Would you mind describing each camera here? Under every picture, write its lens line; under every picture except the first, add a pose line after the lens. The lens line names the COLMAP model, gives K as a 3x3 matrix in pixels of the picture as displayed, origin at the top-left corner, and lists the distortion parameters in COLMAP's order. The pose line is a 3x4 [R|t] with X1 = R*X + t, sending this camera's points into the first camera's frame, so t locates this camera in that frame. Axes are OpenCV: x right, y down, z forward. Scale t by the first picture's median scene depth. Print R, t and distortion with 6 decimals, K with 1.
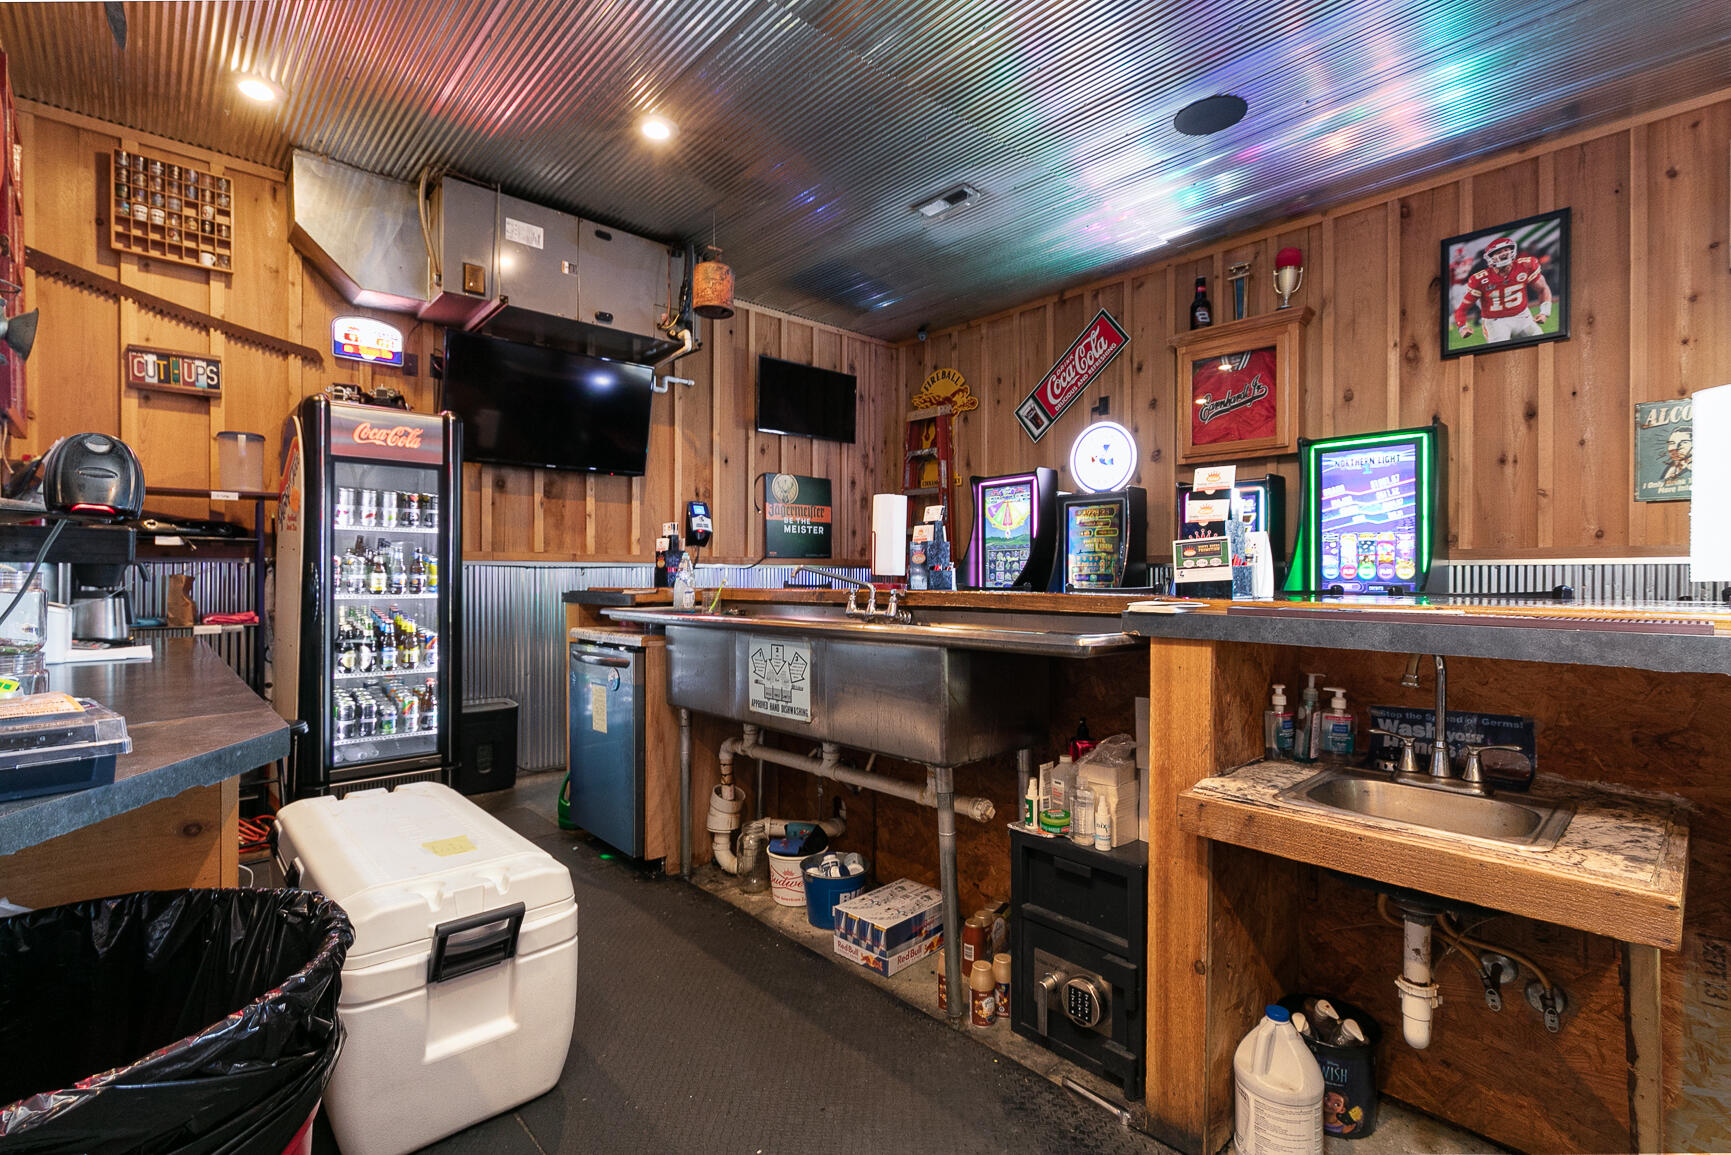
lens RADIAL K [[789.8, 0, 871.4], [0, 789.8, 574.3], [0, 0, 1]] dist [-0.000363, -0.001826]
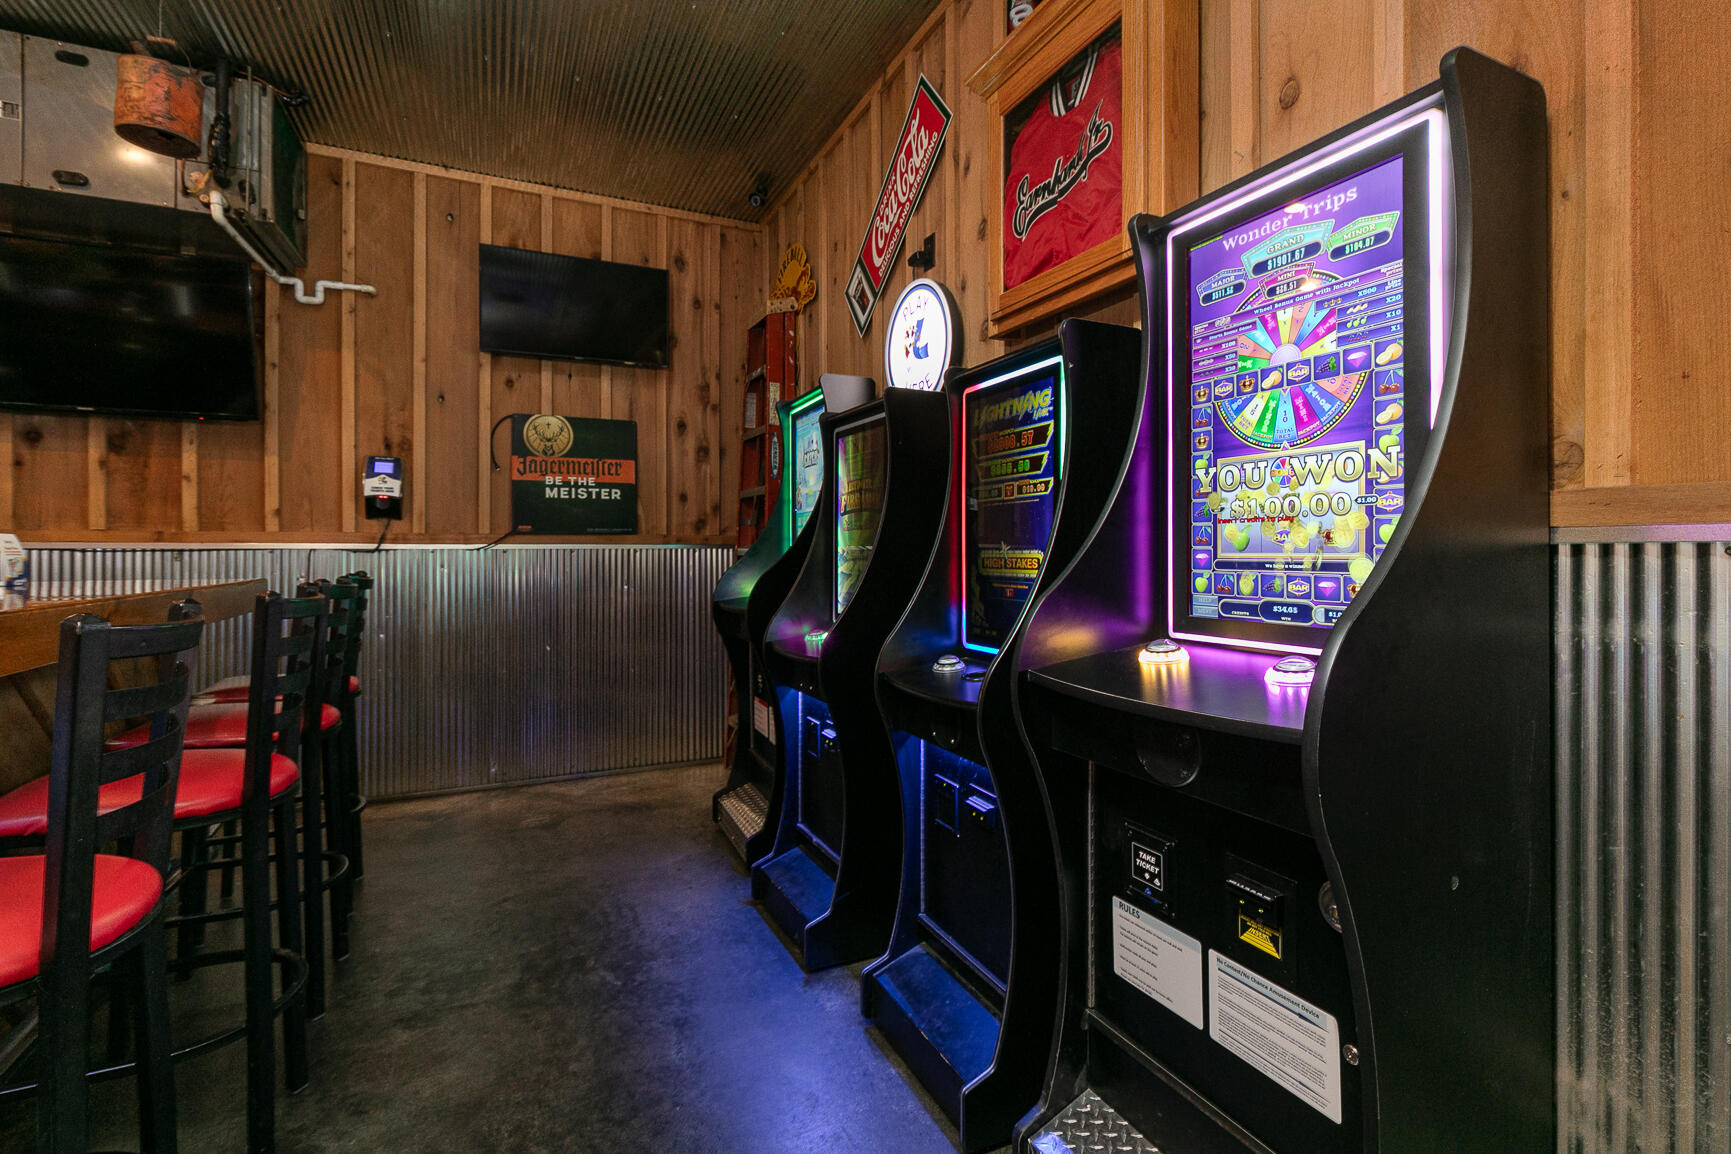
lens RADIAL K [[789.8, 0, 876.7], [0, 789.8, 547.7], [0, 0, 1]] dist [-0.000363, -0.001826]
pose [[0.952947, -0.001943, -0.303131, 0.477134], [0.000998, 0.999994, -0.003275, -0.007631], [0.303135, 0.002818, 0.952943, 0.524104]]
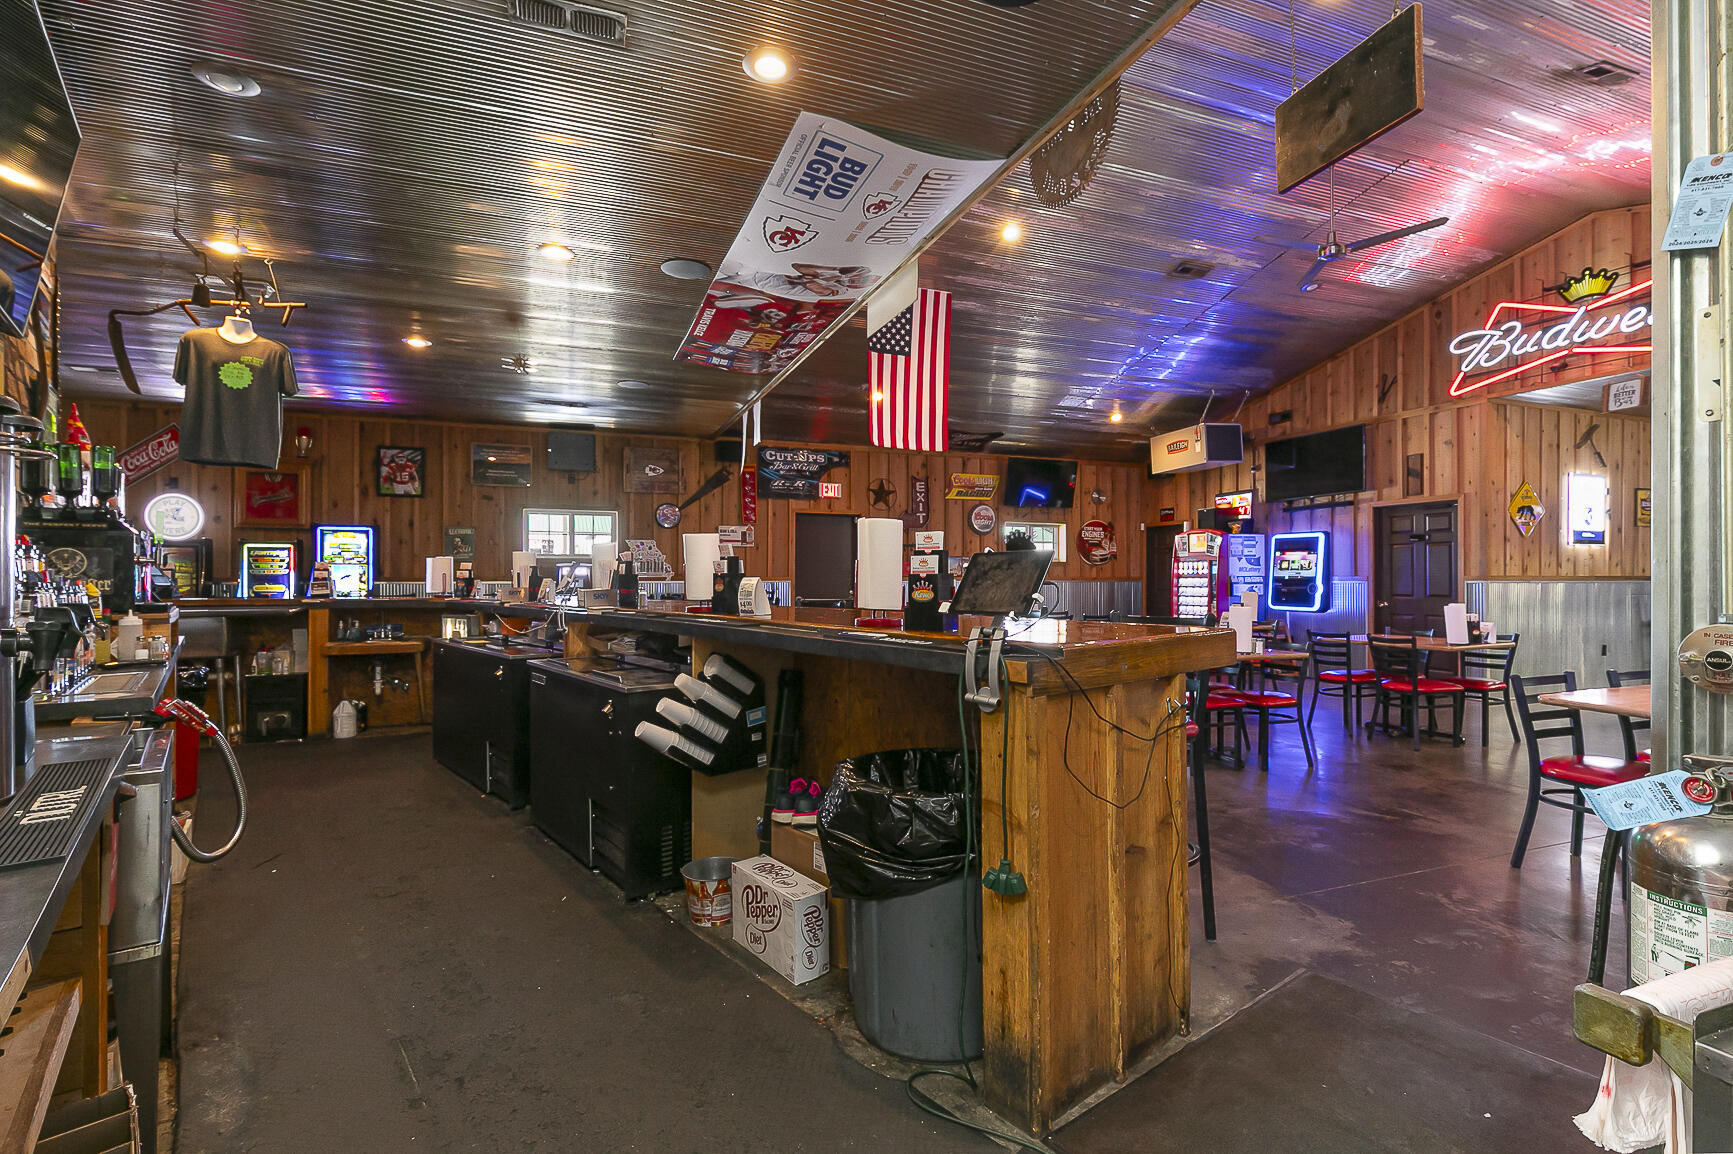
lens RADIAL K [[790.7, 0, 868.5], [0, 790.7, 578.5], [0, 0, 1]] dist [-0.000363, -0.001826]
pose [[0.366928, 0.001373, 0.930248, -0.750587], [0.002352, 0.999994, -0.002404, -0.017298], [-0.930246, 0.003070, 0.366923, -0.987559]]
